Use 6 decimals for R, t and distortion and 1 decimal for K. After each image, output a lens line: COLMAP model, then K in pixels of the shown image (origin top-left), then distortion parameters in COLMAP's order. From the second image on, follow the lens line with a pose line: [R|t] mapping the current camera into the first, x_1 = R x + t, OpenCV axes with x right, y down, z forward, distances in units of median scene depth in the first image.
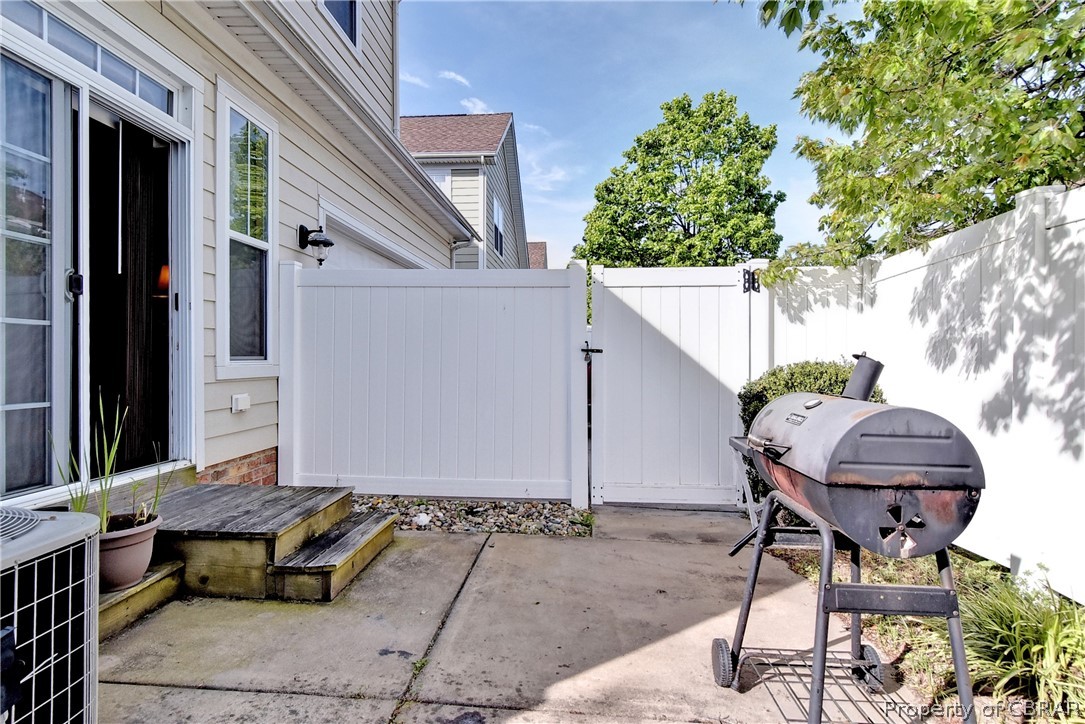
lens RADIAL K [[566.6, 0, 540.2], [0, 566.6, 359.3], [0, 0, 1]] dist [-0.000803, -0.000076]
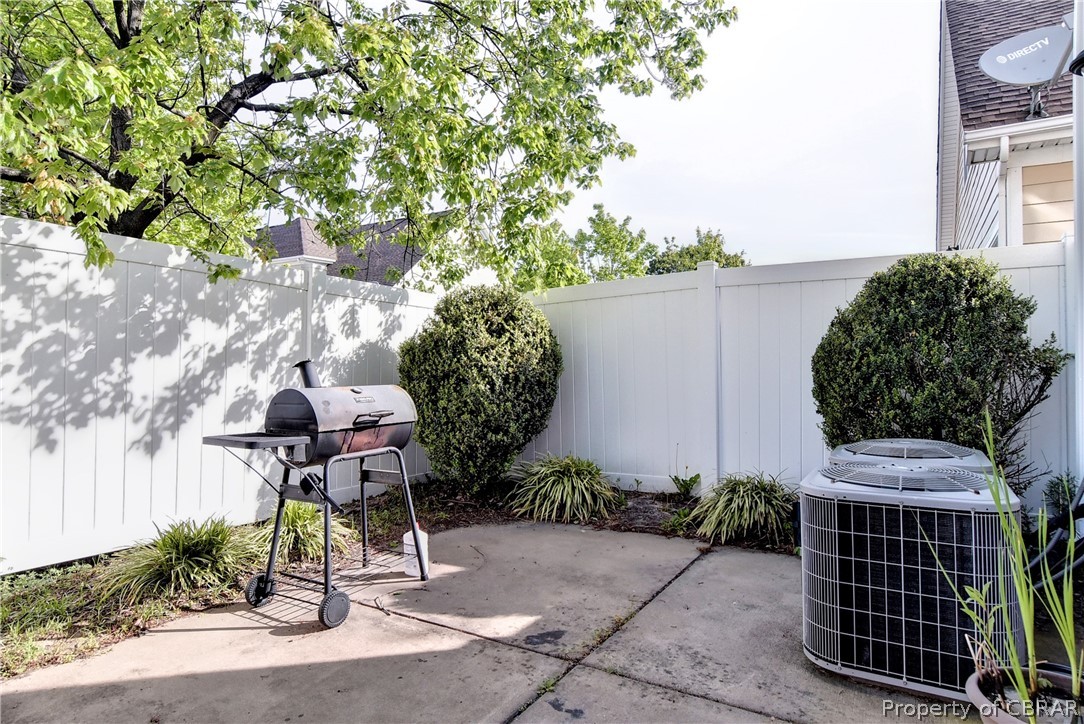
lens RADIAL K [[566.1, 0, 541.9], [0, 566.1, 362.5], [0, 0, 1]] dist [-0.000803, -0.000076]
pose [[-0.873122, 0.016165, 0.487233, -0.563790], [0.005404, 0.999710, -0.023484, 0.019519], [-0.487471, -0.017871, -0.872956, 1.543113]]
